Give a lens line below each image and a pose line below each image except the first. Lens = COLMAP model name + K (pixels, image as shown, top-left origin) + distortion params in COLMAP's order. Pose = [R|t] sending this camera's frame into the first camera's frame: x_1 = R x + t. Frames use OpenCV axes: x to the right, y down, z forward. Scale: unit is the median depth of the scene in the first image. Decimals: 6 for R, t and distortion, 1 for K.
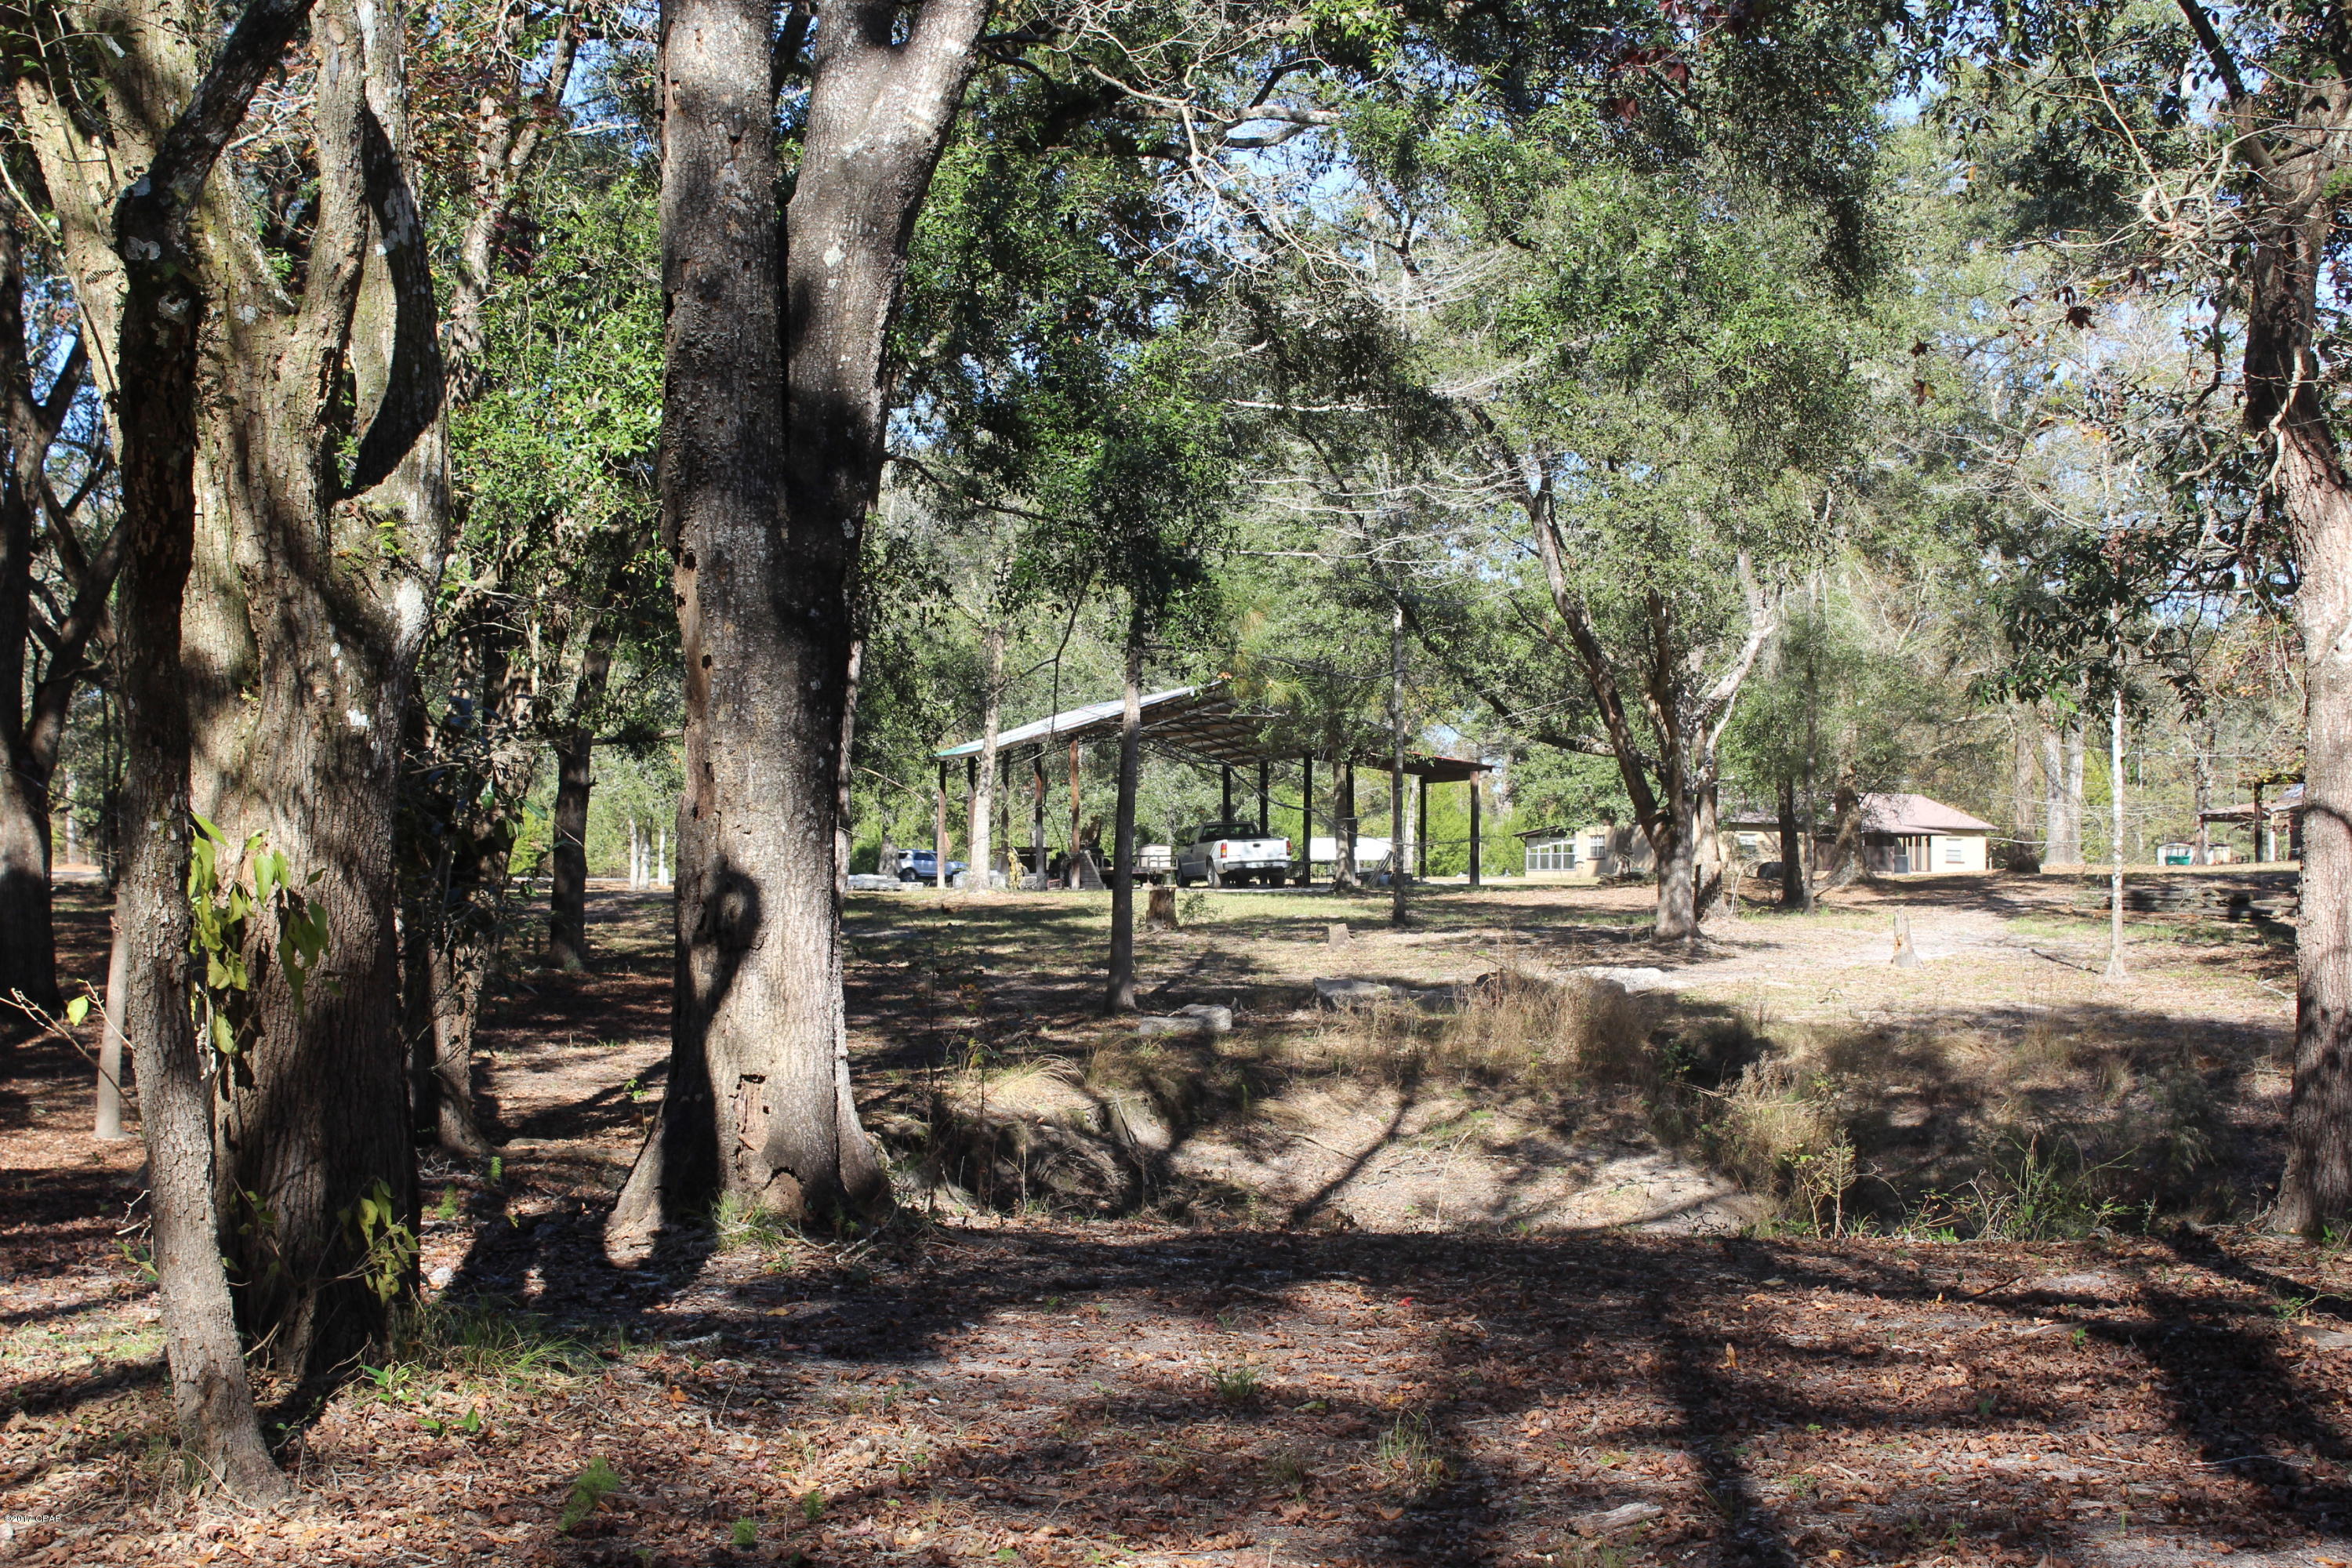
lens RADIAL K [[3470.5, 0, 1139.1], [0, 3470.5, 787.3], [0, 0, 1]] dist [-0.031268, 0.000000]
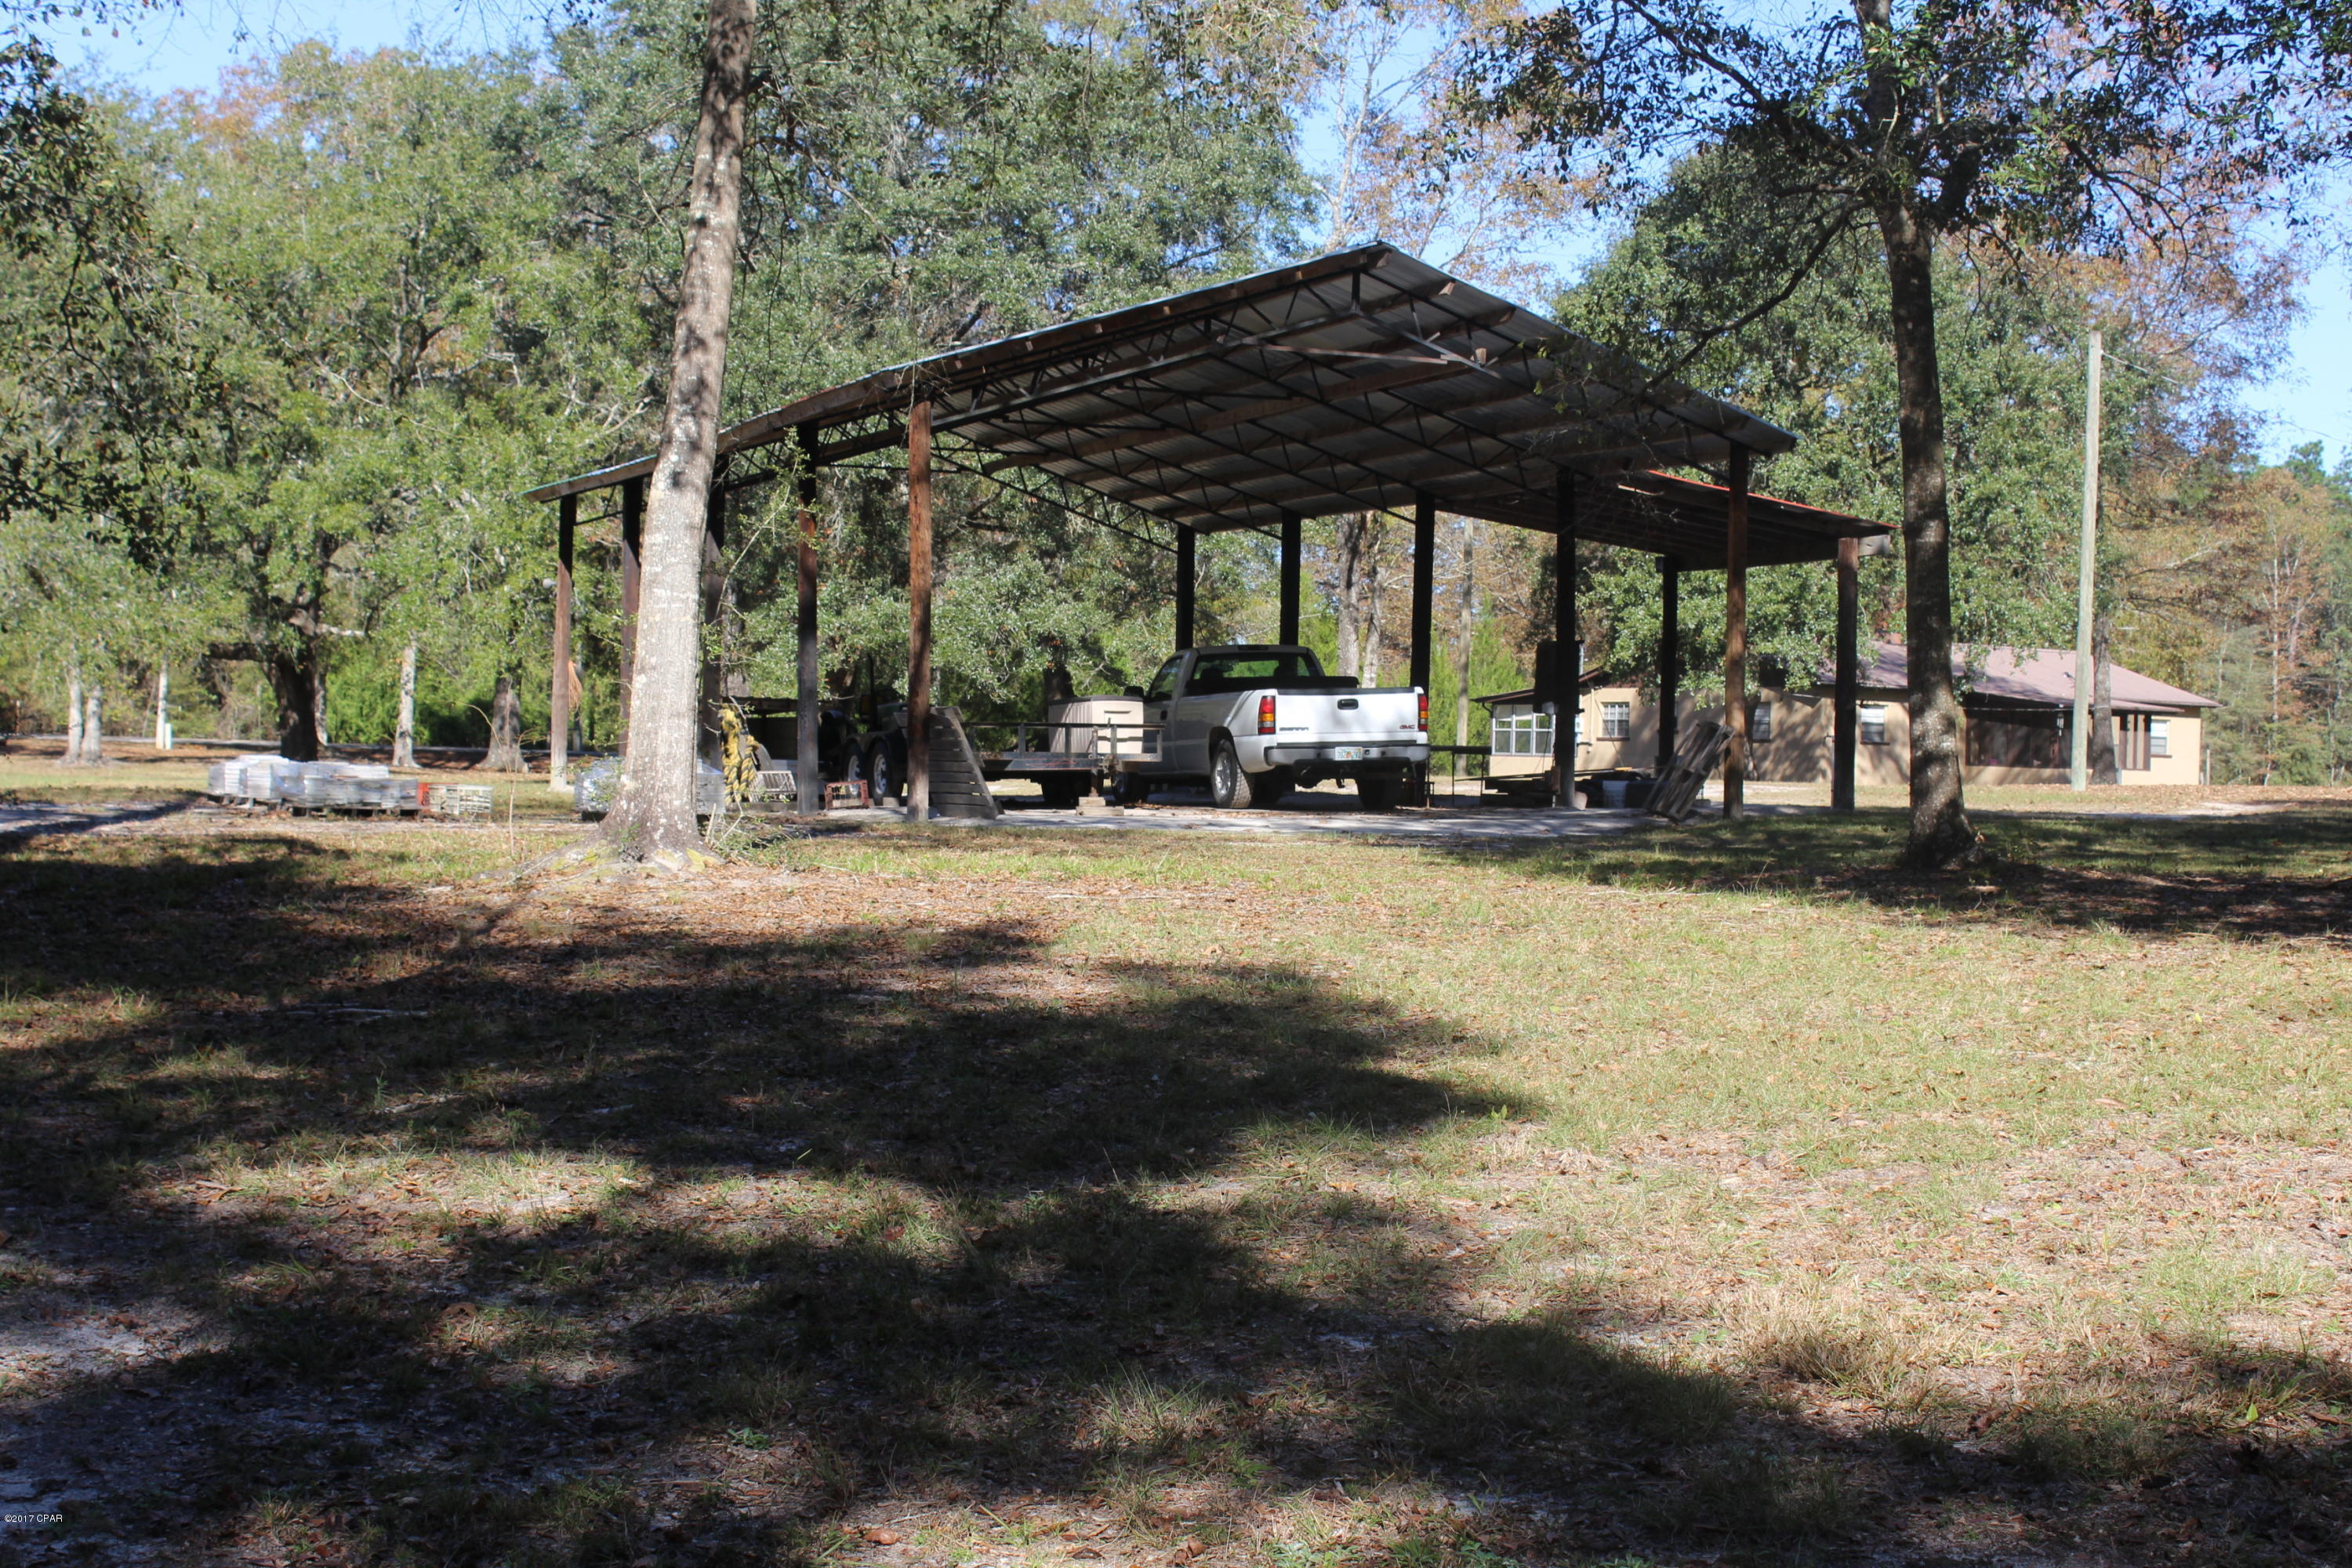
lens RADIAL K [[3470.5, 0, 1125.6], [0, 3470.5, 768.6], [0, 0, 1]] dist [-0.031268, 0.000000]
pose [[0.995172, 0.017017, 0.096658, -0.029775], [-0.020177, 0.999290, 0.031809, 0.011745], [-0.096048, -0.033605, 0.994809, 0.592933]]
